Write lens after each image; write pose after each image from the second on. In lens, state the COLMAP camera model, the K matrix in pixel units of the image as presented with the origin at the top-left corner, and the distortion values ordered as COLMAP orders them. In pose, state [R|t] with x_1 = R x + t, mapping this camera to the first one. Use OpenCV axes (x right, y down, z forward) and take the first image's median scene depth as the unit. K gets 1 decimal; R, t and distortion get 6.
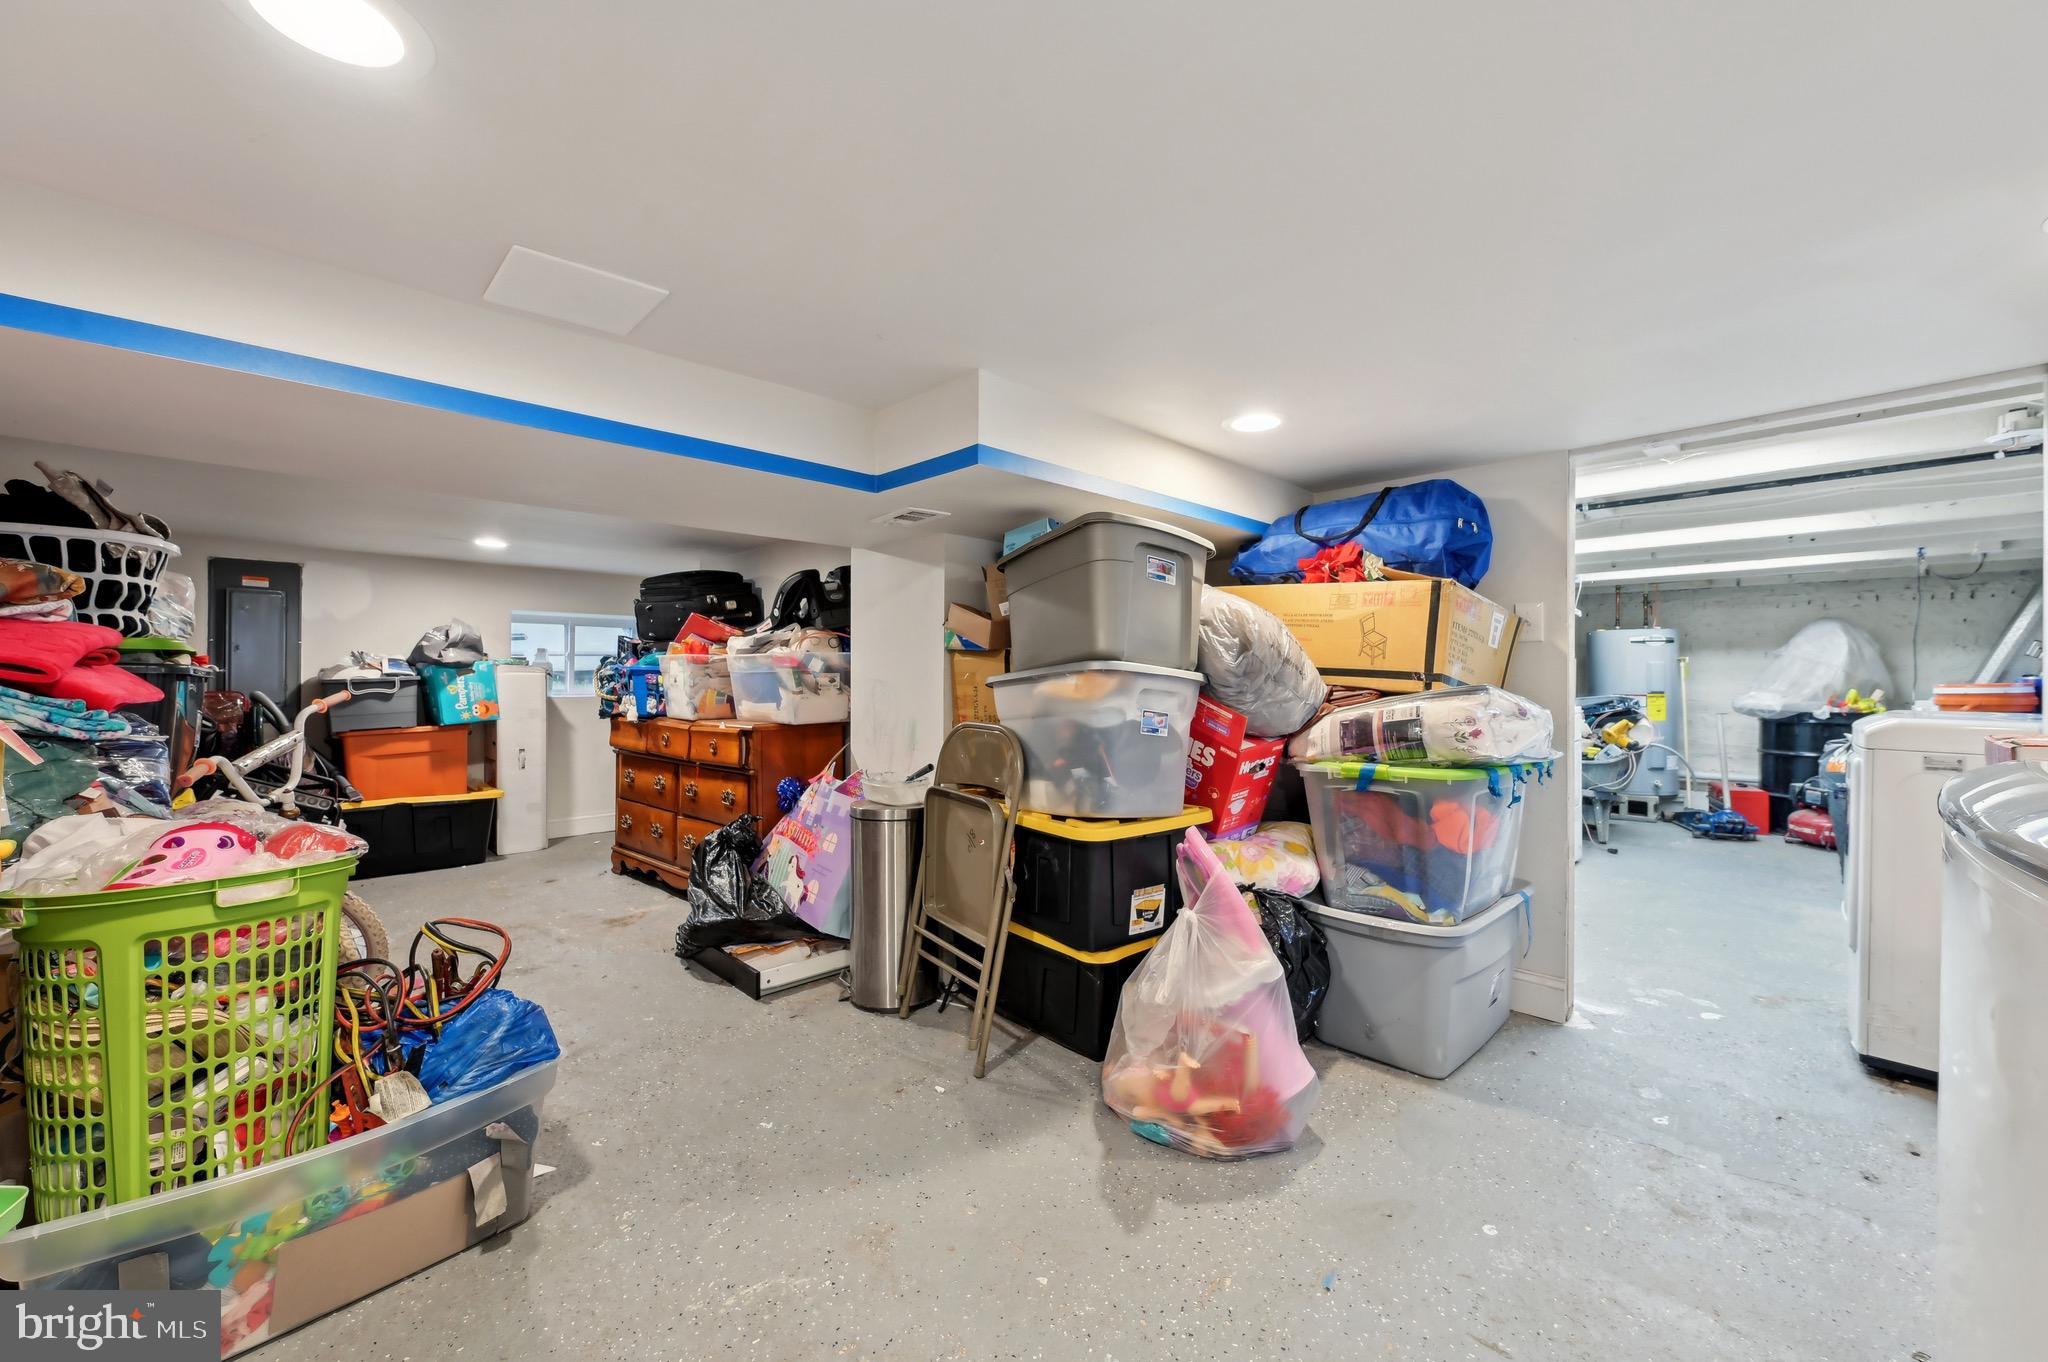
lens RADIAL K [[811.1, 0, 1025.7], [0, 811.1, 682.7], [0, 0, 1]] dist [-0.002824, 0.000151]
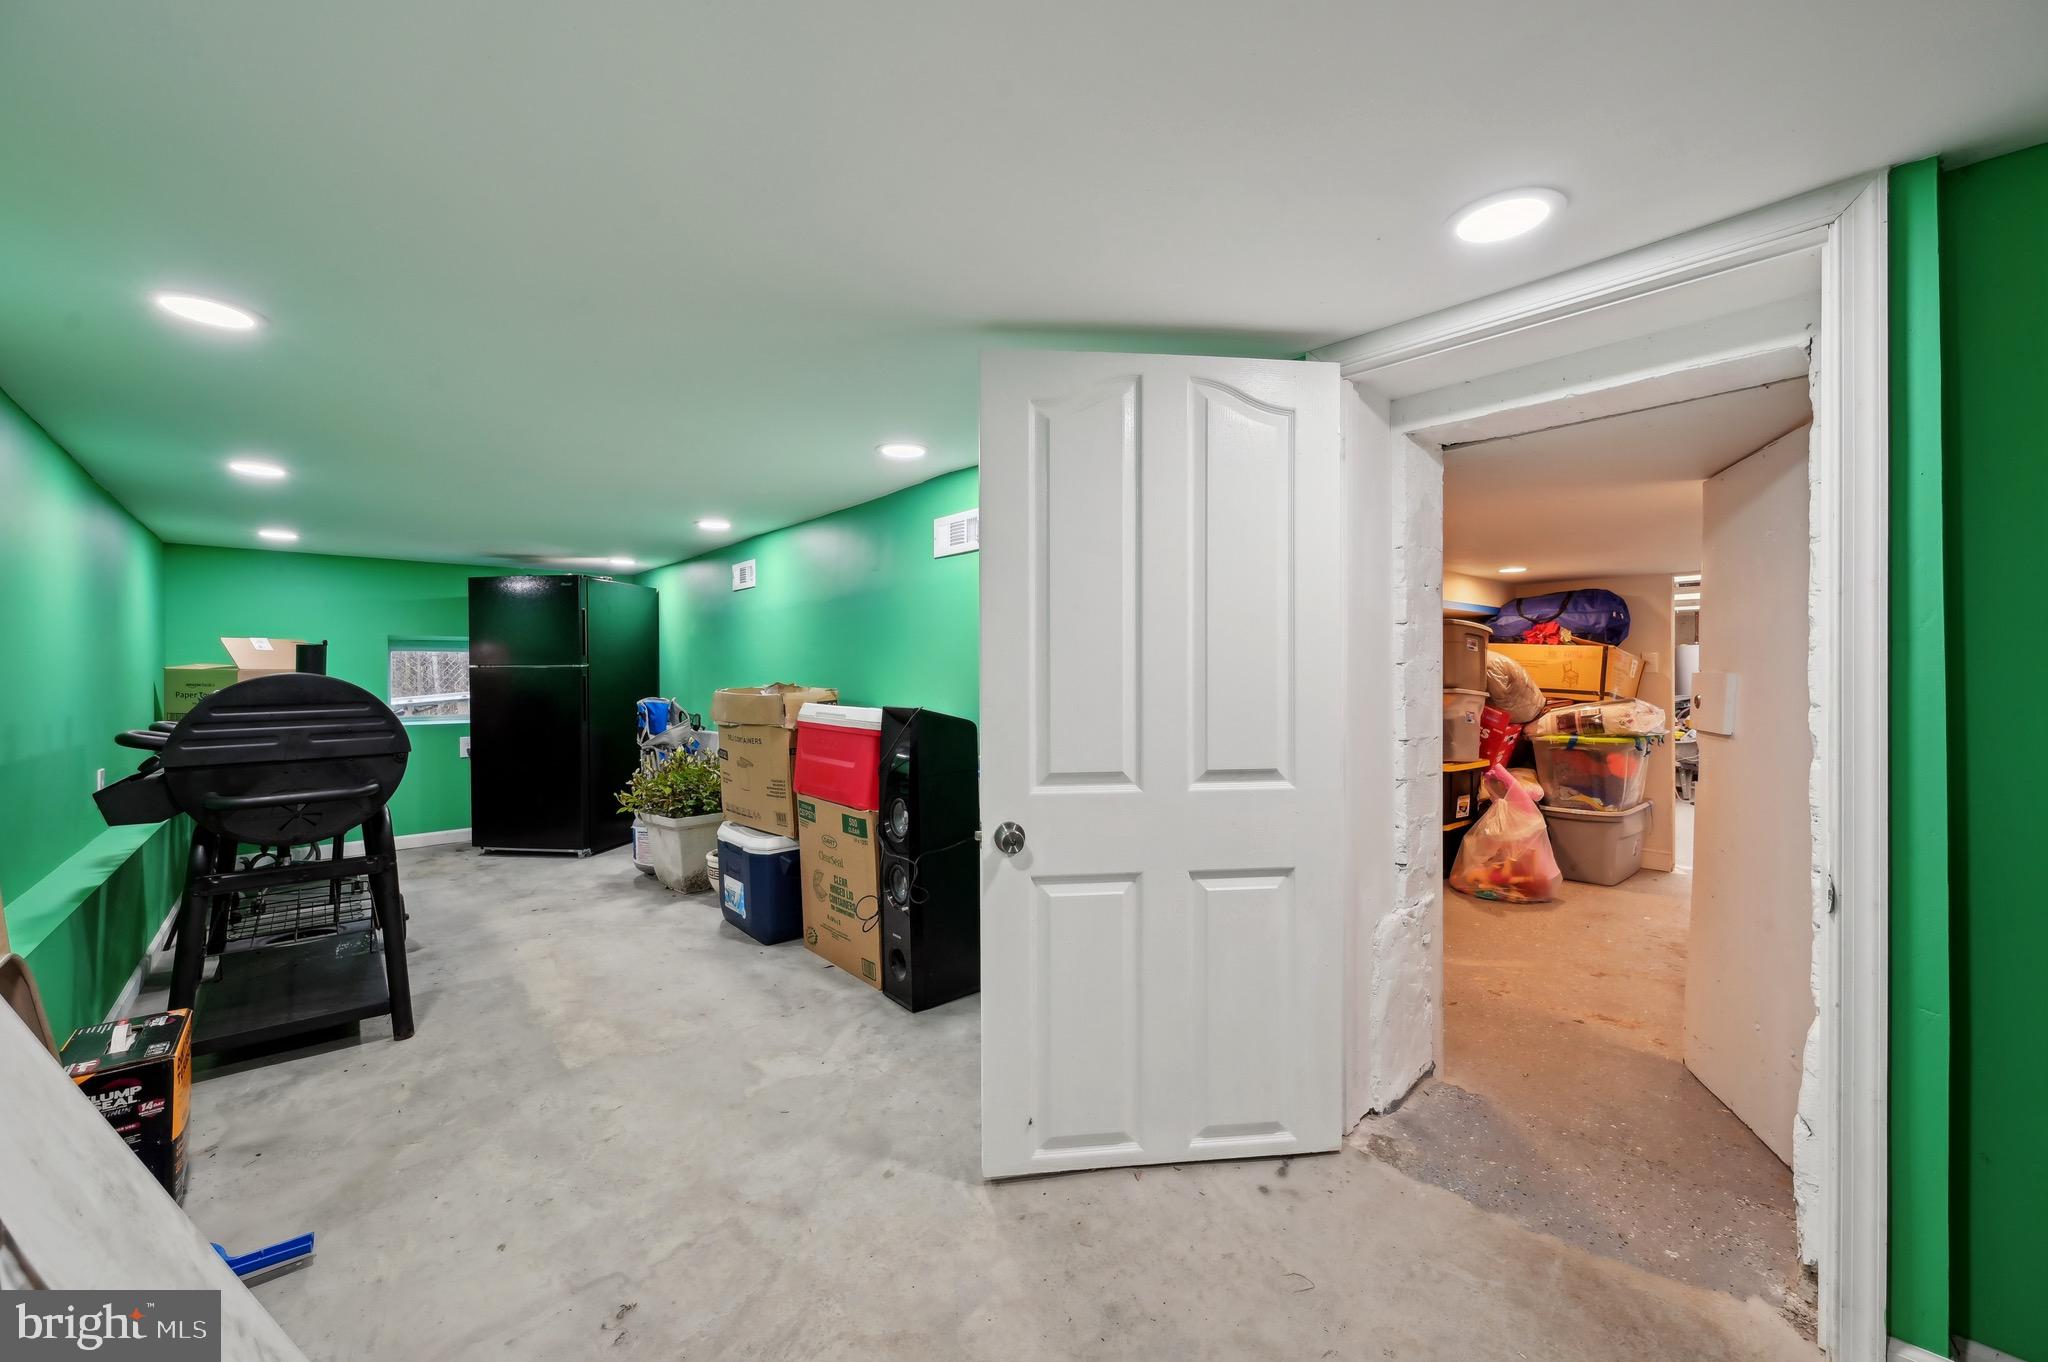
lens RADIAL K [[811.1, 0, 1021.5], [0, 811.1, 680.4], [0, 0, 1]] dist [-0.002824, 0.000151]
pose [[0.997992, -0.007593, -0.062877, -0.835054], [0.007992, 0.999949, 0.006111, -0.065133], [0.062828, -0.006601, 0.998003, -1.129592]]
